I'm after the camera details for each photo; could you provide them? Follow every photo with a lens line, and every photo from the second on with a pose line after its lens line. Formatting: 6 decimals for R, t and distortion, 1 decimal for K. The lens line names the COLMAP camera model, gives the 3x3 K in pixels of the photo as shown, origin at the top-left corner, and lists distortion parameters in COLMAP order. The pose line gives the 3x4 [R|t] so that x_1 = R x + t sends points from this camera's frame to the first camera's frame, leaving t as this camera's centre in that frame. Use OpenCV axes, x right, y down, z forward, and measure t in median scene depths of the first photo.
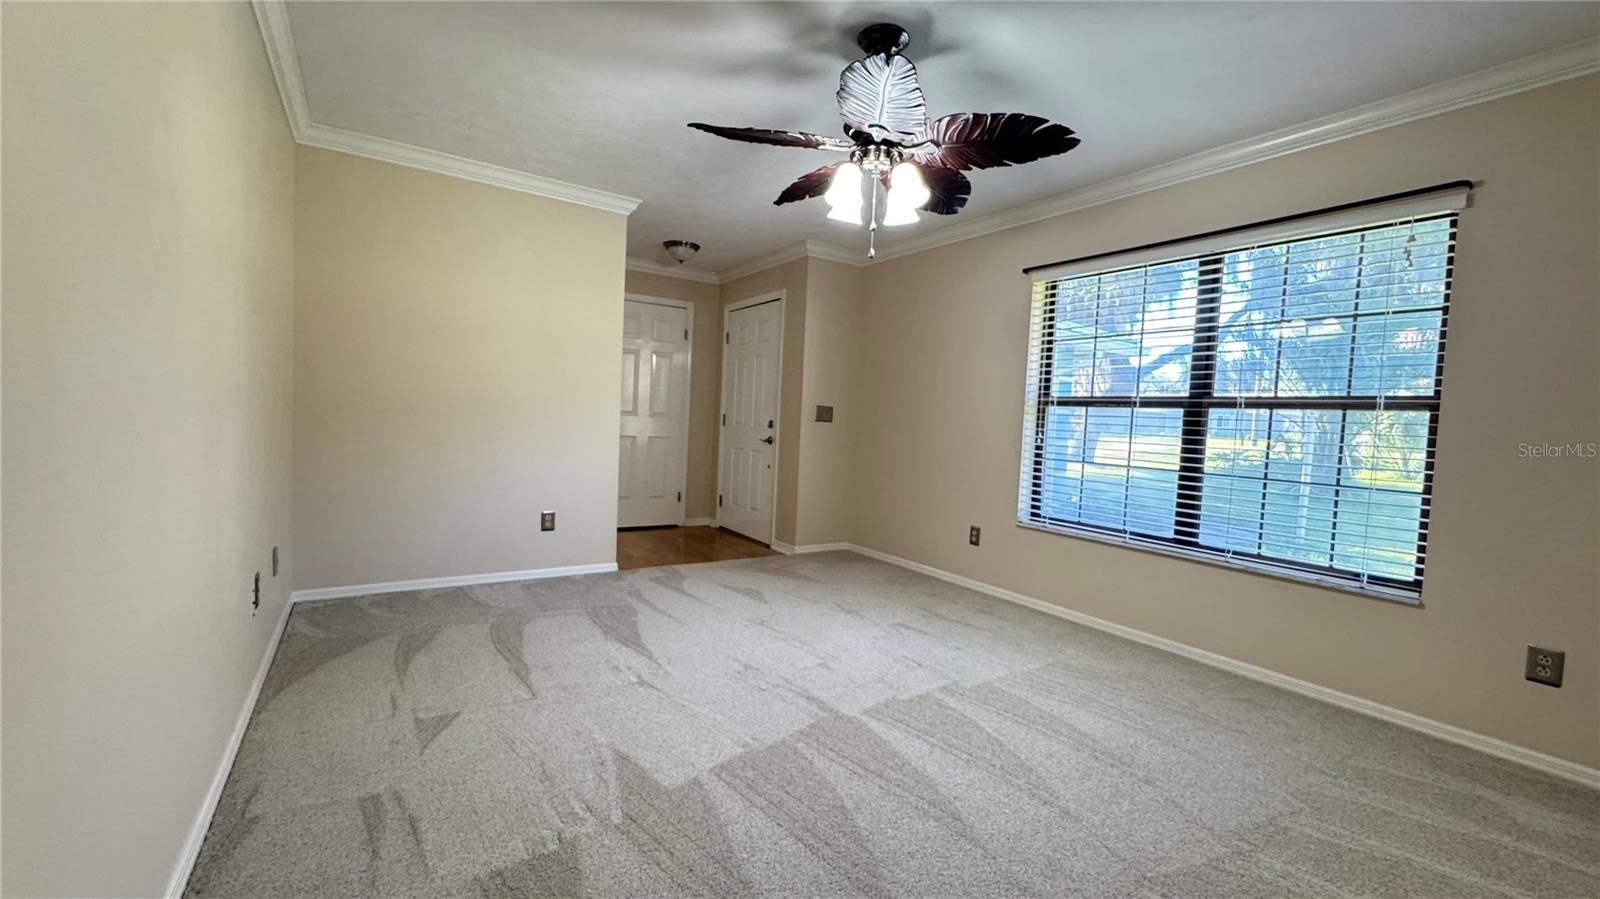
lens RADIAL K [[638.1, 0, 800.0], [0, 638.1, 449.5], [0, 0, 1]] dist [-0.000474, -0.000027]
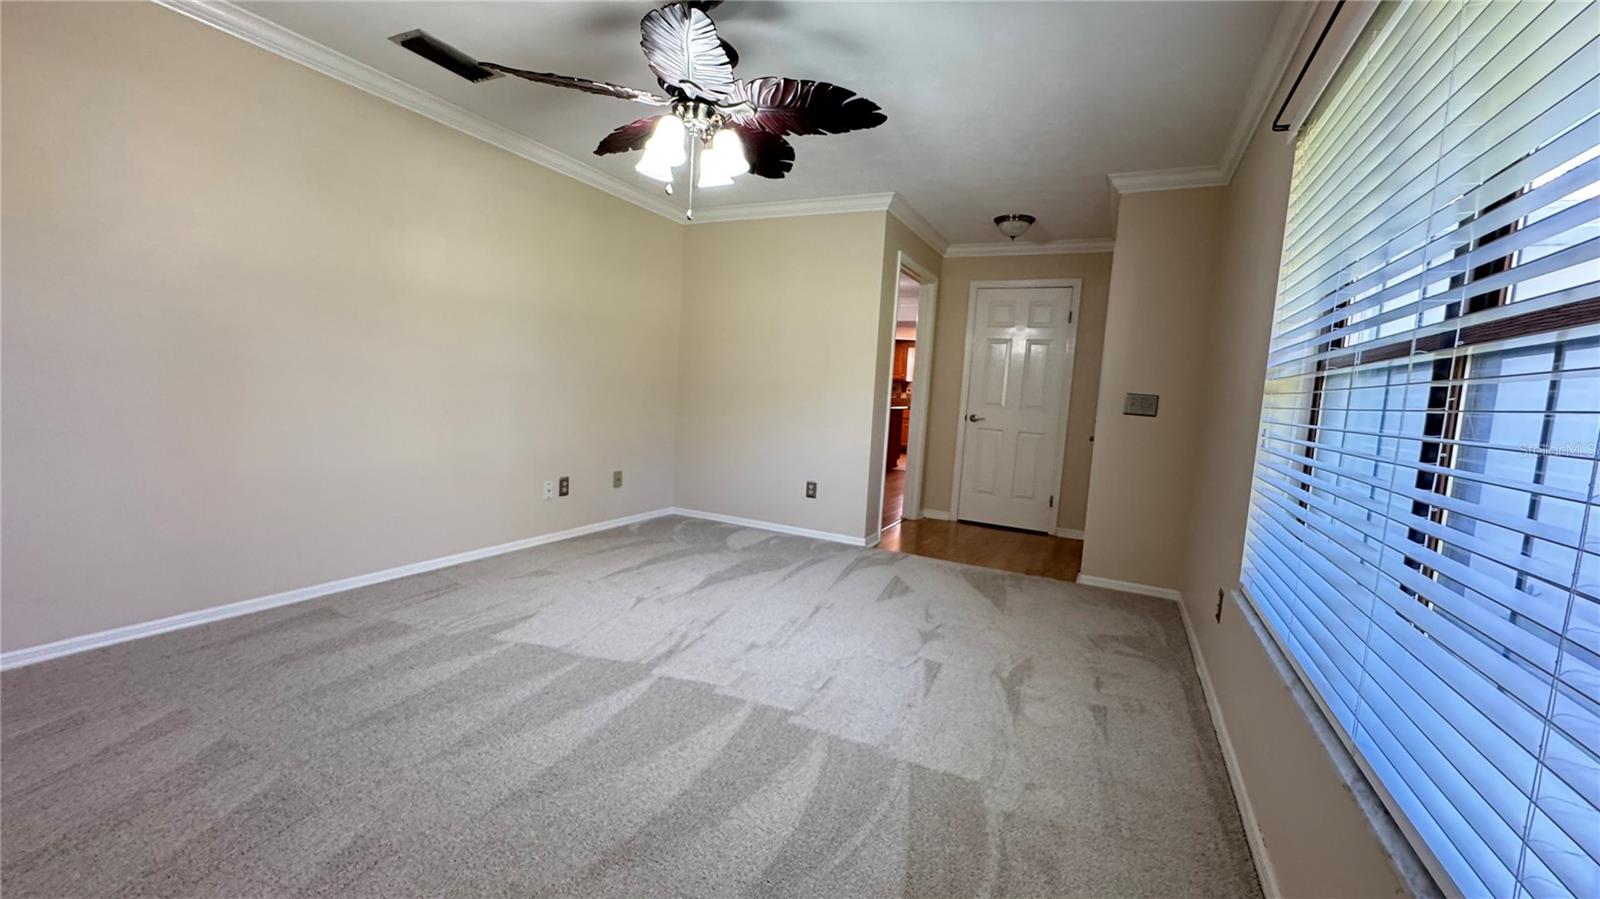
lens RADIAL K [[638.1, 0, 800.0], [0, 638.1, 449.5], [0, 0, 1]] dist [-0.000474, -0.000027]
pose [[0.495260, 0.065087, -0.866303, 0.845928], [-0.077192, 0.996542, 0.030742, 0.004674], [0.865309, 0.051647, 0.498571, 0.532913]]
